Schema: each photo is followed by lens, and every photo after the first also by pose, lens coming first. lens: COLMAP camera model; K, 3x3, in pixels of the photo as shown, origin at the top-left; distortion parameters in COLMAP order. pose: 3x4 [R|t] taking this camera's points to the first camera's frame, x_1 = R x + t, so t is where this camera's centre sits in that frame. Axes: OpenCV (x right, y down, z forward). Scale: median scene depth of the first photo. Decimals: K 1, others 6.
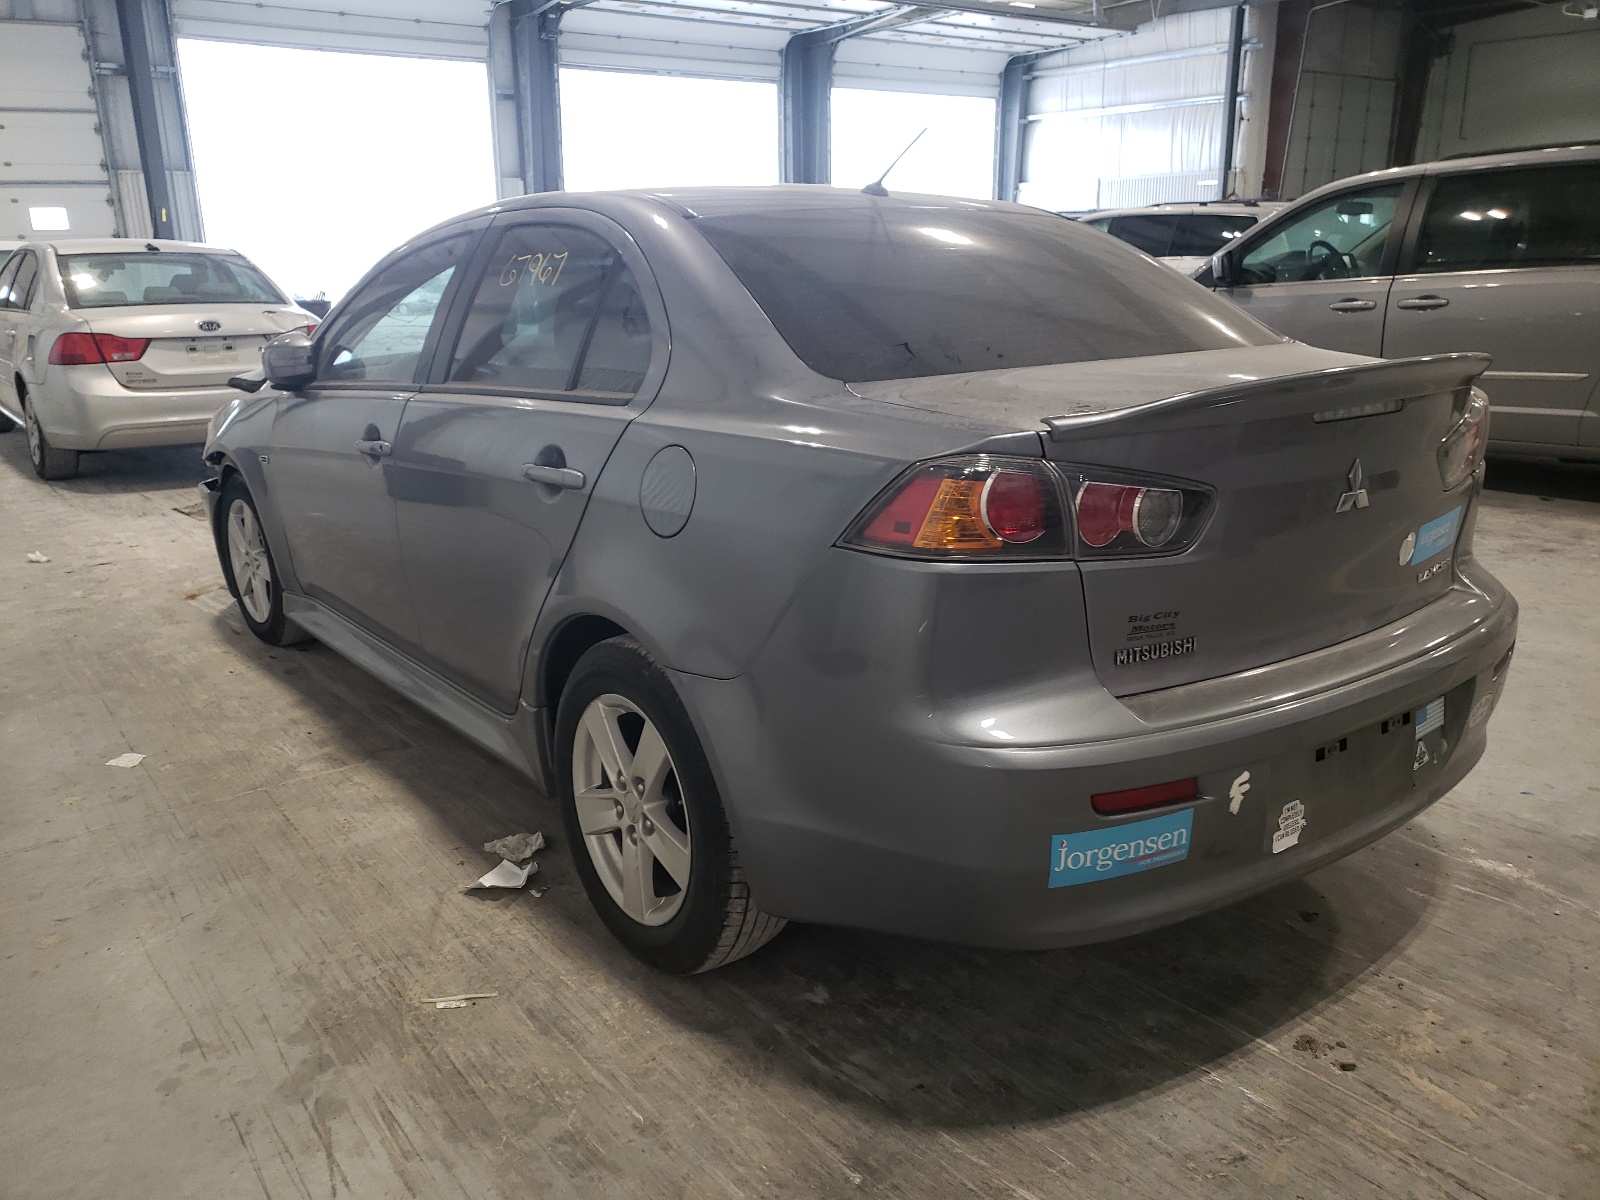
lens RADIAL K [[1213.9, 0, 800.0], [0, 1213.9, 600.0], [0, 0, 1]] dist [0.002033, 0.003384]
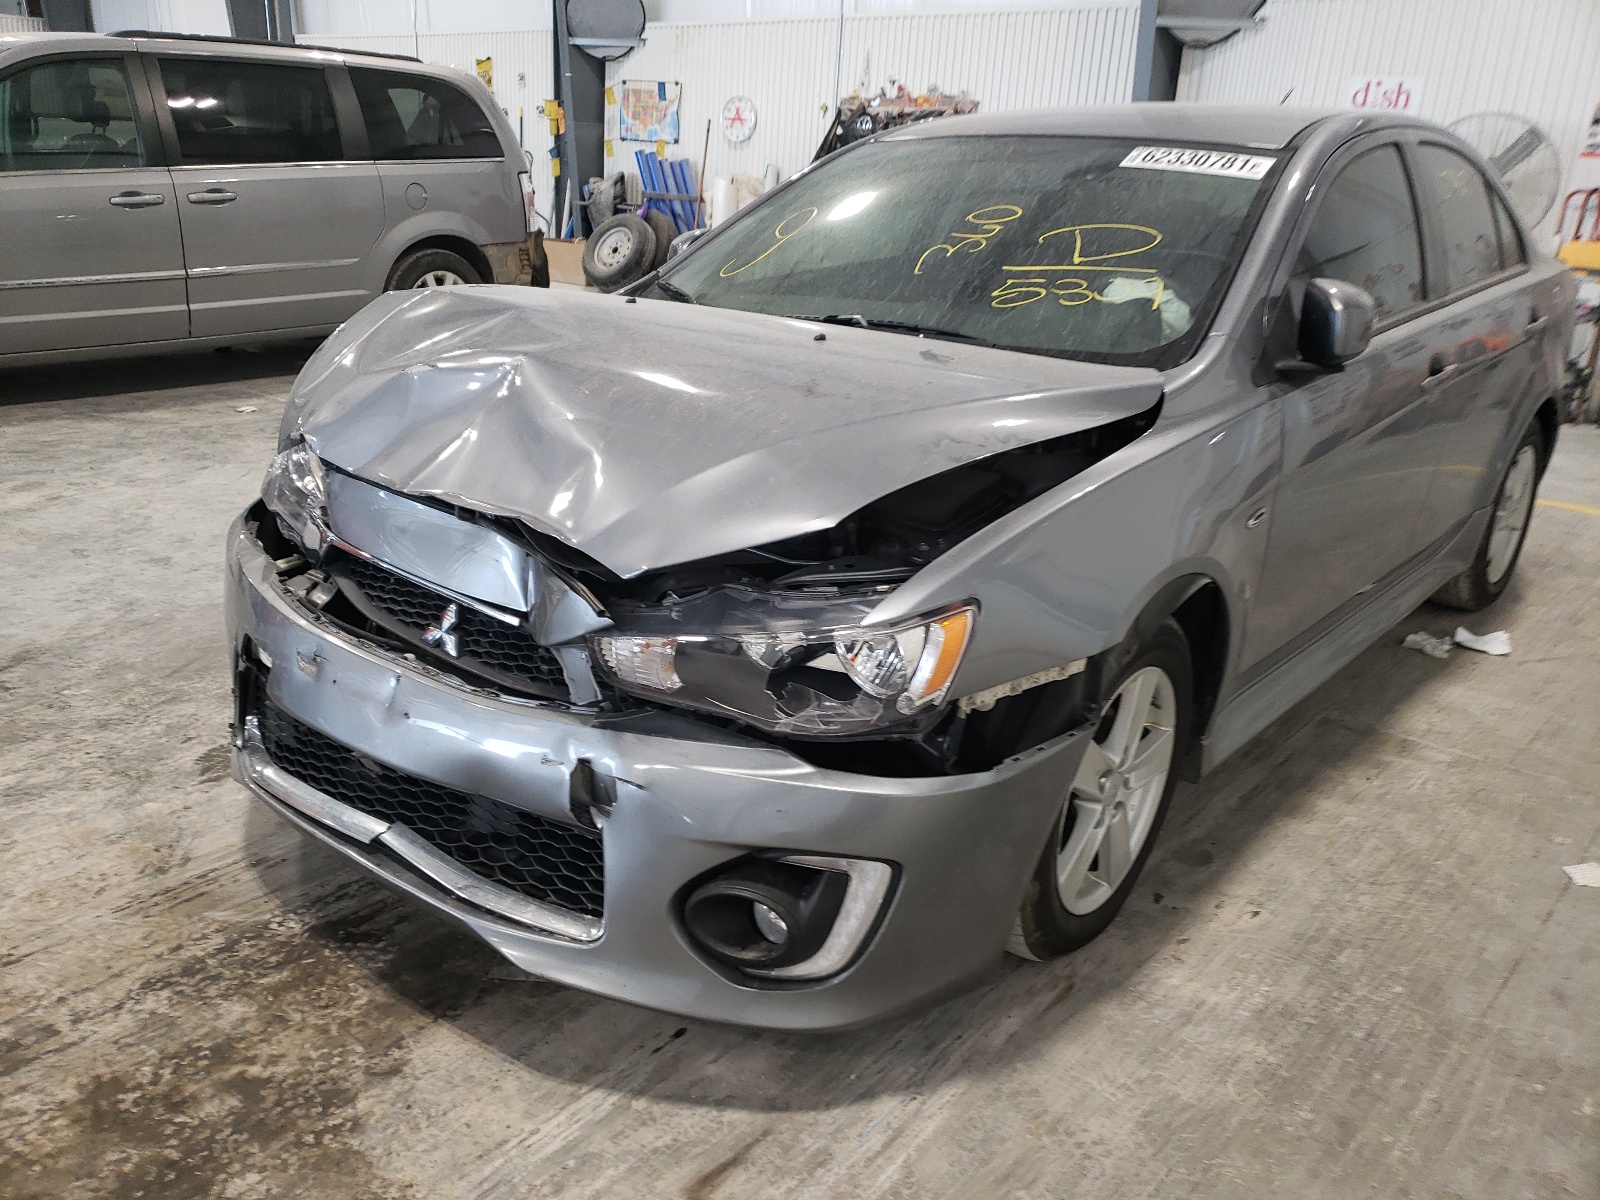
lens RADIAL K [[1213.9, 0, 800.0], [0, 1213.9, 600.0], [0, 0, 1]] dist [0.002033, 0.003384]
pose [[-0.179560, -0.314730, 0.932043, -0.853719], [0.228868, 0.908079, 0.350730, -0.292334], [-0.956754, 0.276292, -0.091023, 1.150838]]
